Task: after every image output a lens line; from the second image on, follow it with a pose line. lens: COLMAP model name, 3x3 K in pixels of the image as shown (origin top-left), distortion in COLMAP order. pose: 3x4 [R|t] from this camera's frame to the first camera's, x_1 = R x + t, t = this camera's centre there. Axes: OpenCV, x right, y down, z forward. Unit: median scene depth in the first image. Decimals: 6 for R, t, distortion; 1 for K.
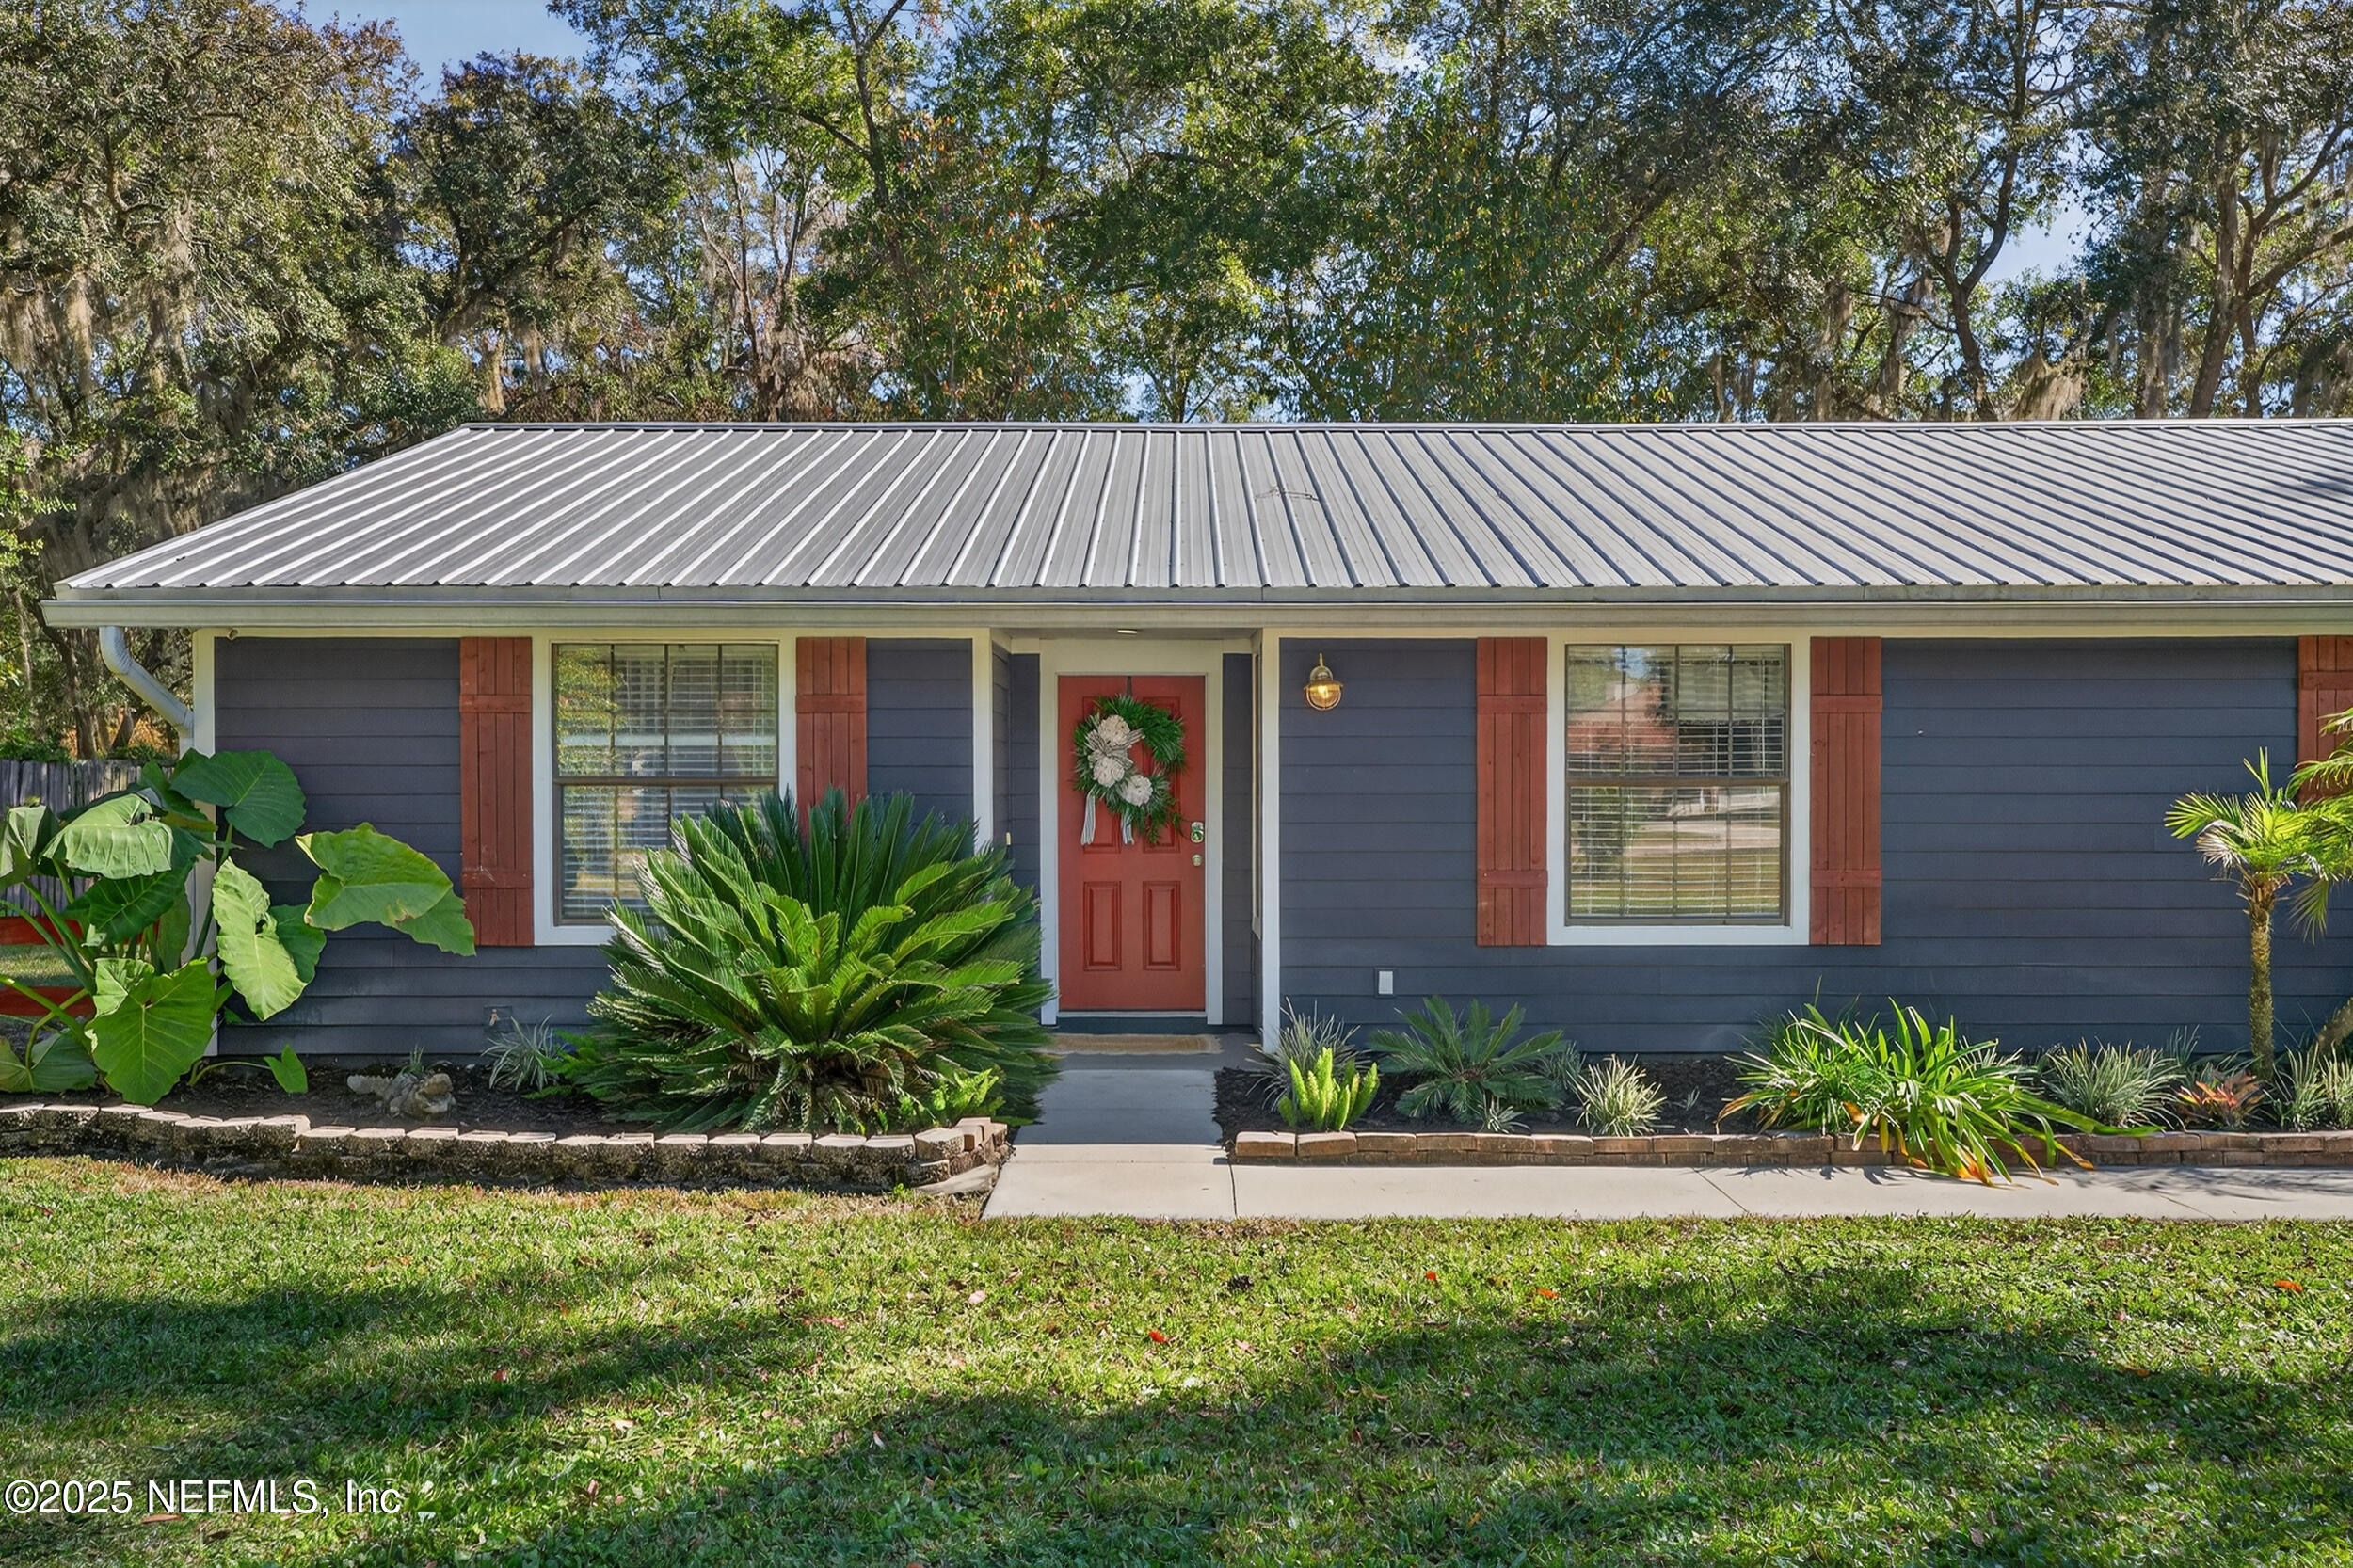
lens RADIAL K [[2024.6, 0, 1107.0], [0, 2024.6, 787.4], [0, 0, 1]] dist [-0.003602, -0.000889]
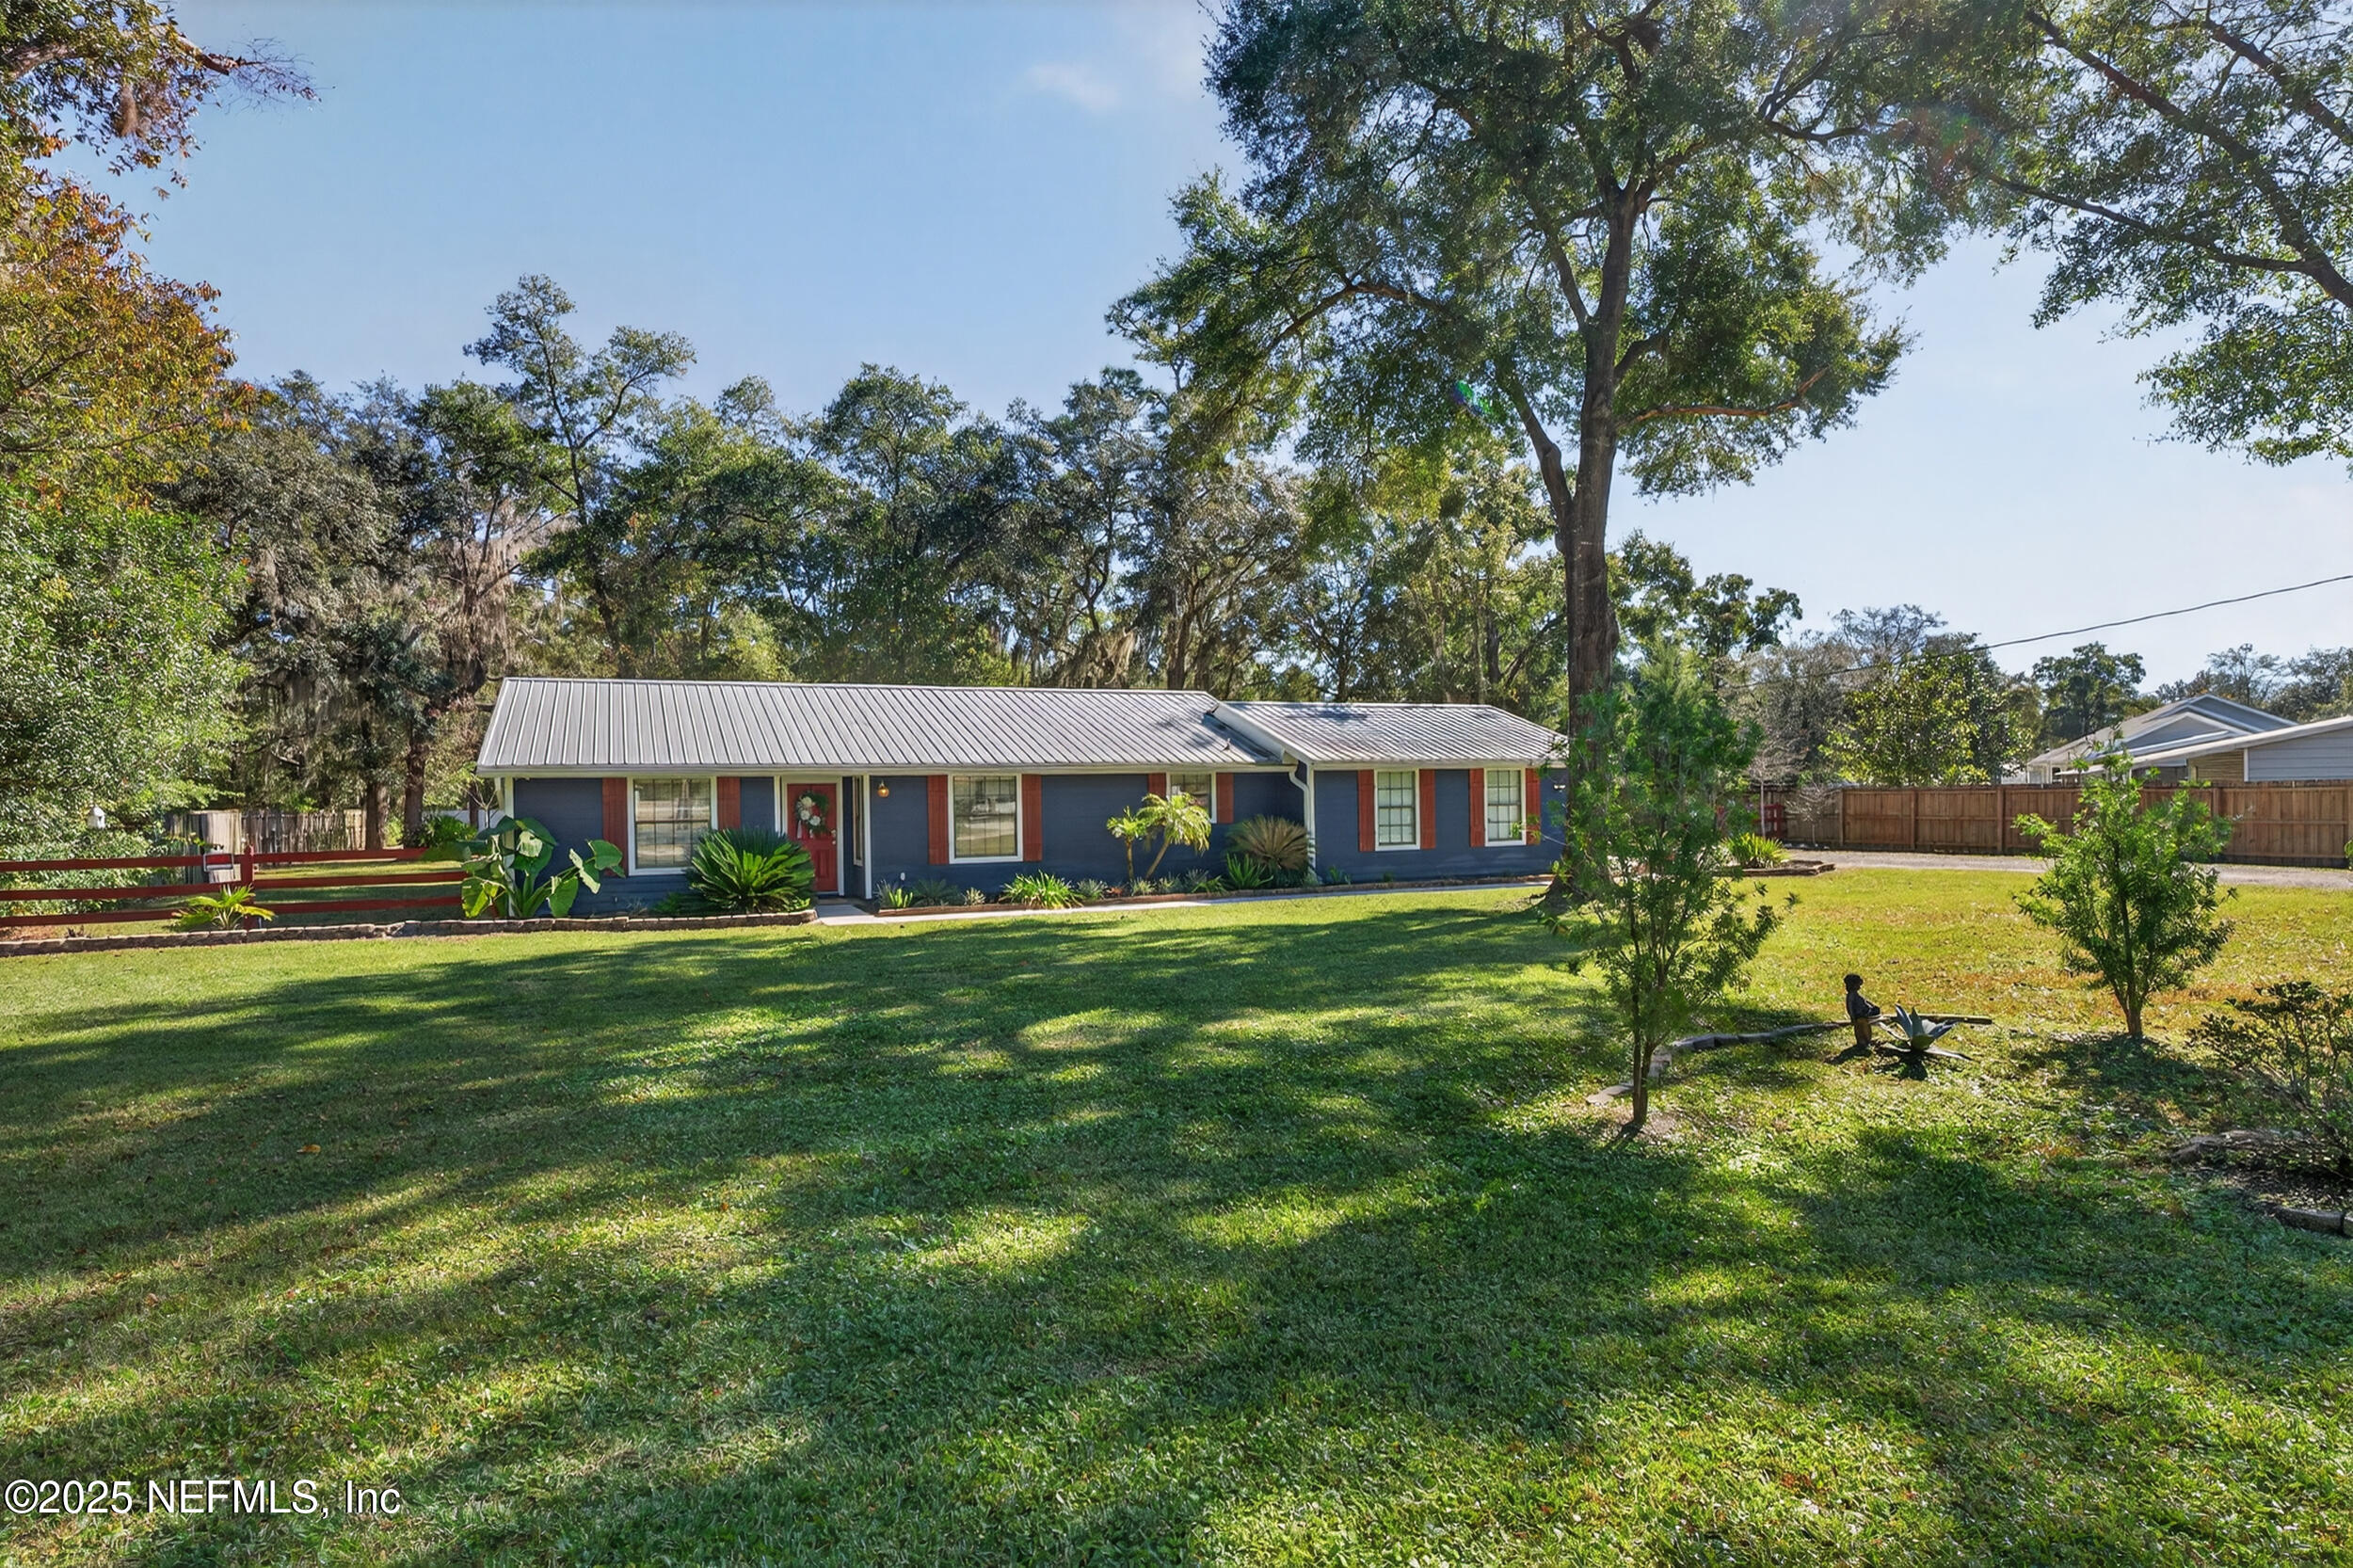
lens RADIAL K [[1055.5, 0, 1175.6], [0, 1055.5, 797.4], [0, 0, 1]] dist [-0.018138, 0.012787]
pose [[0.894420, -0.011812, 0.447071, -0.259139], [0.015920, 0.999859, -0.005432, -0.021024], [-0.446944, 0.011976, 0.894482, -0.843992]]
